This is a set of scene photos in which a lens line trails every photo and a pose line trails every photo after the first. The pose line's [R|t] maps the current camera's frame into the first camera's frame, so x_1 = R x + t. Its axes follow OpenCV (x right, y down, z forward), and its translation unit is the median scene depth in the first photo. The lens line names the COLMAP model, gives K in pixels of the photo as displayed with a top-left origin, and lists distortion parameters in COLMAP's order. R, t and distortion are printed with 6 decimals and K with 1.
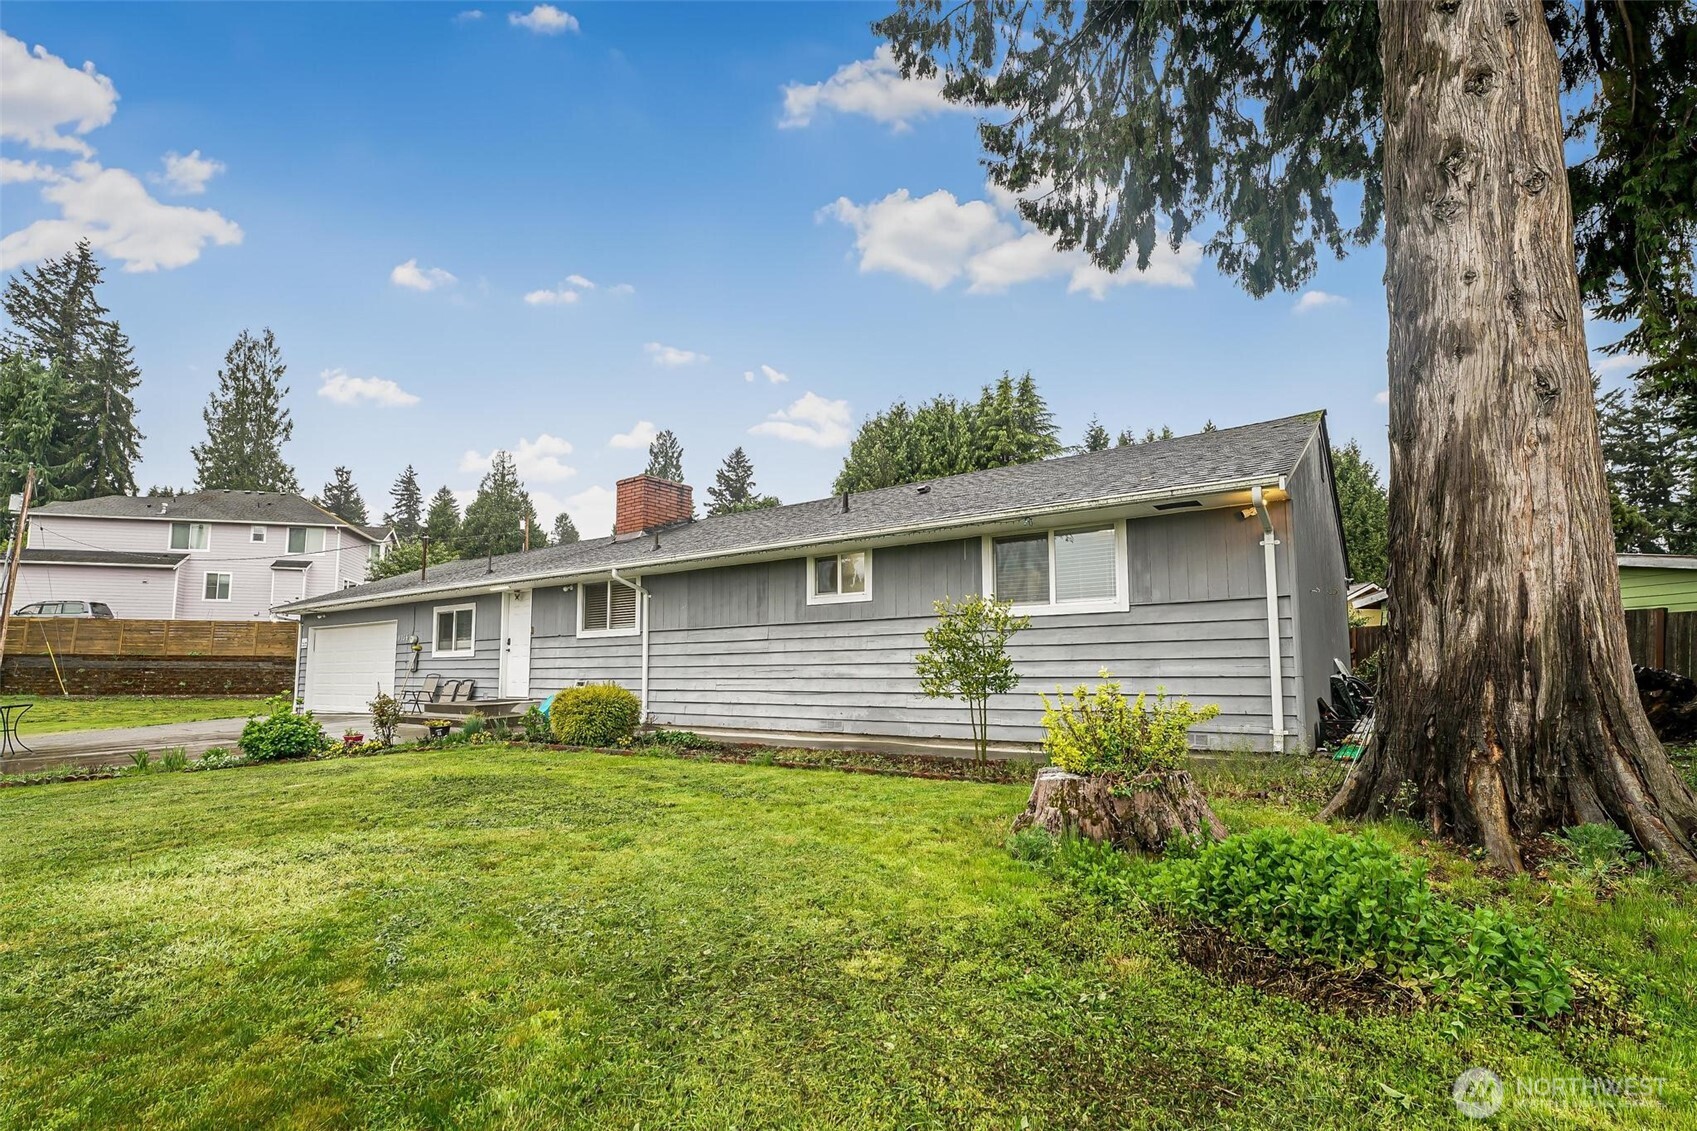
lens RADIAL K [[759.5, 0, 843.1], [0, 759.5, 592.5], [0, 0, 1]] dist [-0.005532, -0.000376]
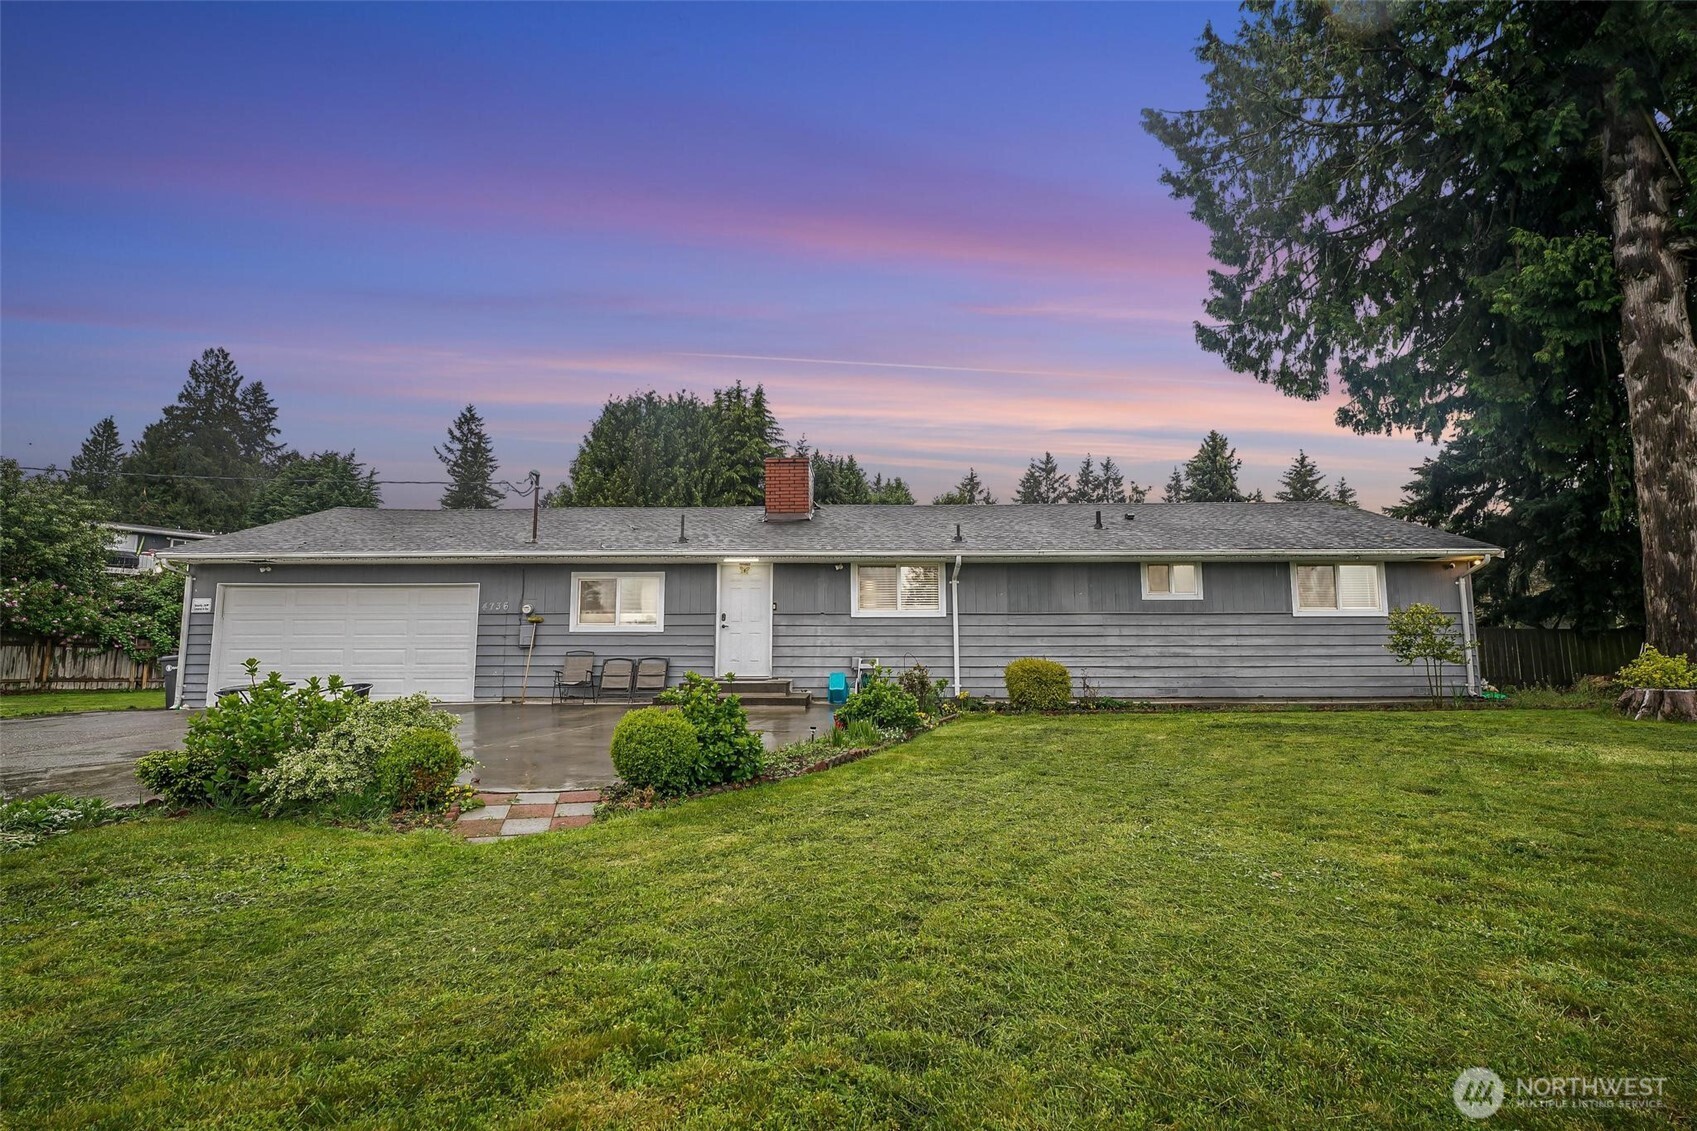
lens RADIAL K [[753.1, 0, 848.5], [0, 753.1, 565.5], [0, 0, 1]] dist [-0.008987, -0.000395]
pose [[0.837061, 0.079708, 0.541272, -0.211802], [-0.062584, 0.996786, -0.050003, 0.009769], [-0.543518, 0.007980, 0.839359, 0.035157]]
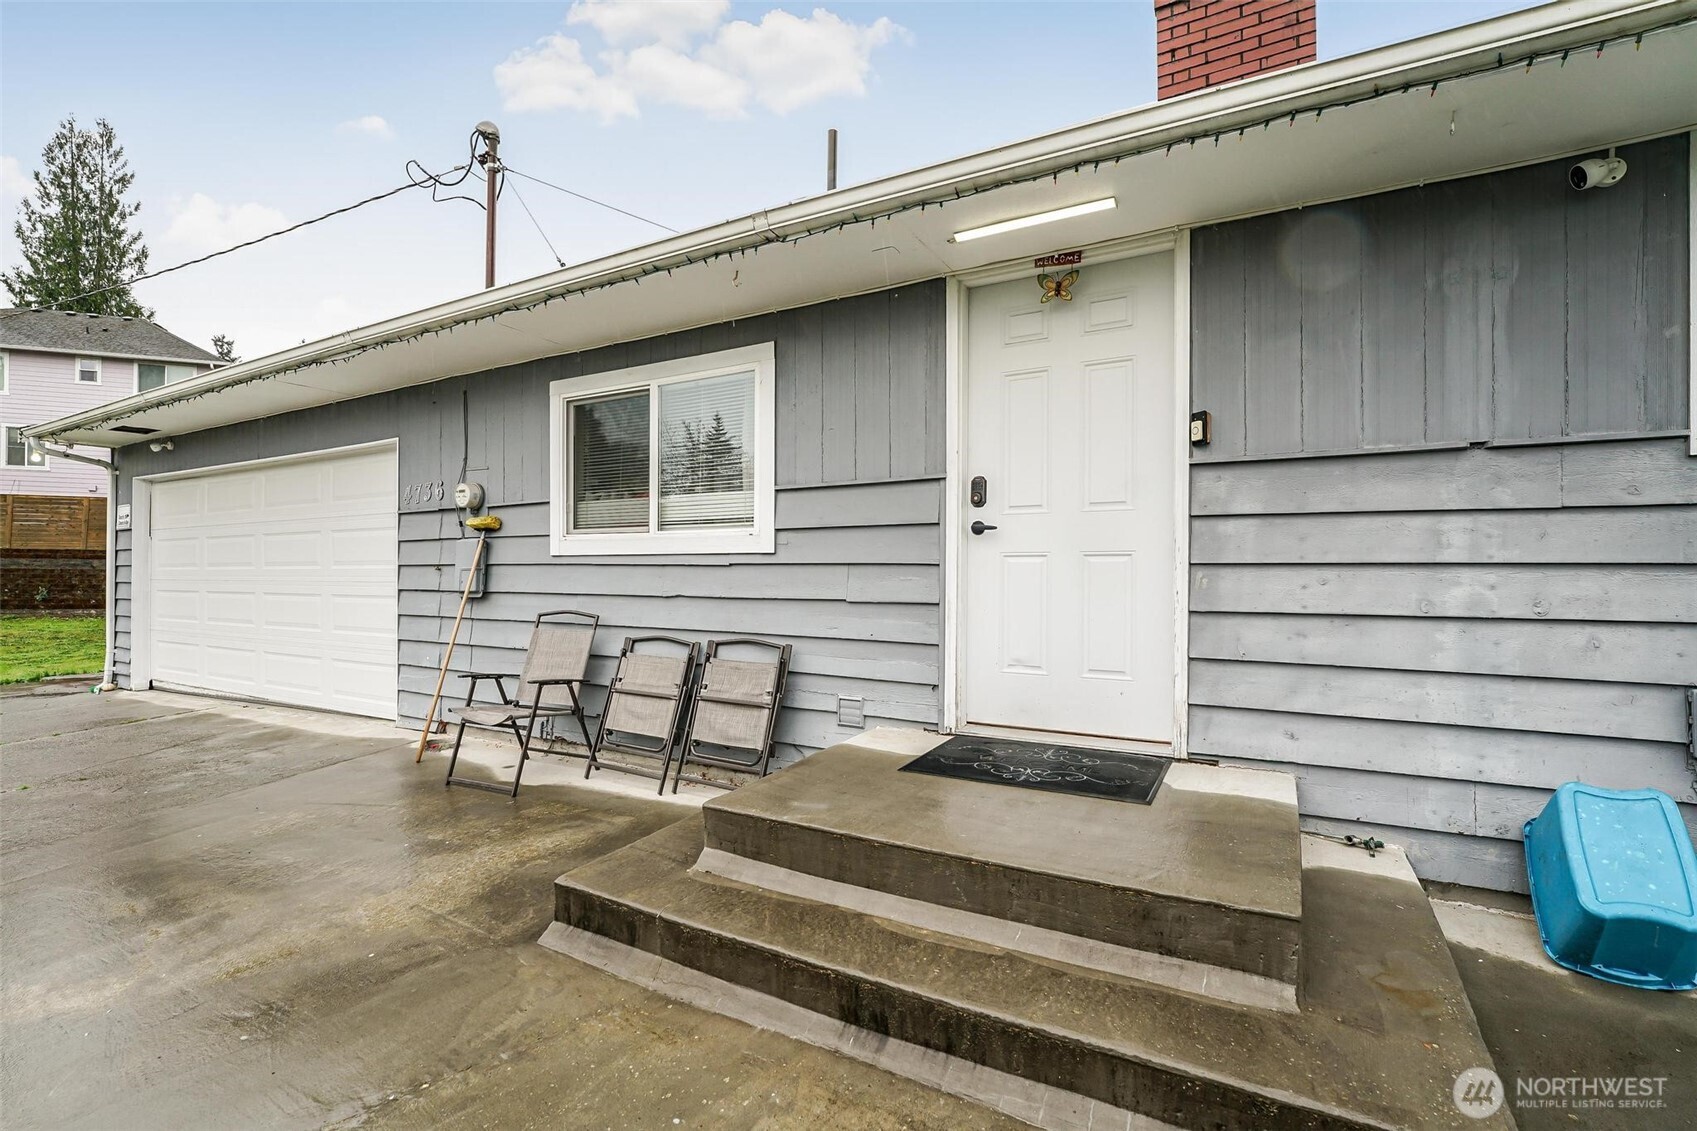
lens RADIAL K [[762.5, 0, 848.5], [0, 762.5, 565.5], [0, 0, 1]] dist [0.001838, 0.001102]
pose [[0.995389, 0.012898, 0.095046, -0.129564], [-0.021280, 0.995919, 0.087711, 0.017492], [-0.093527, -0.089329, 0.991601, 0.198007]]
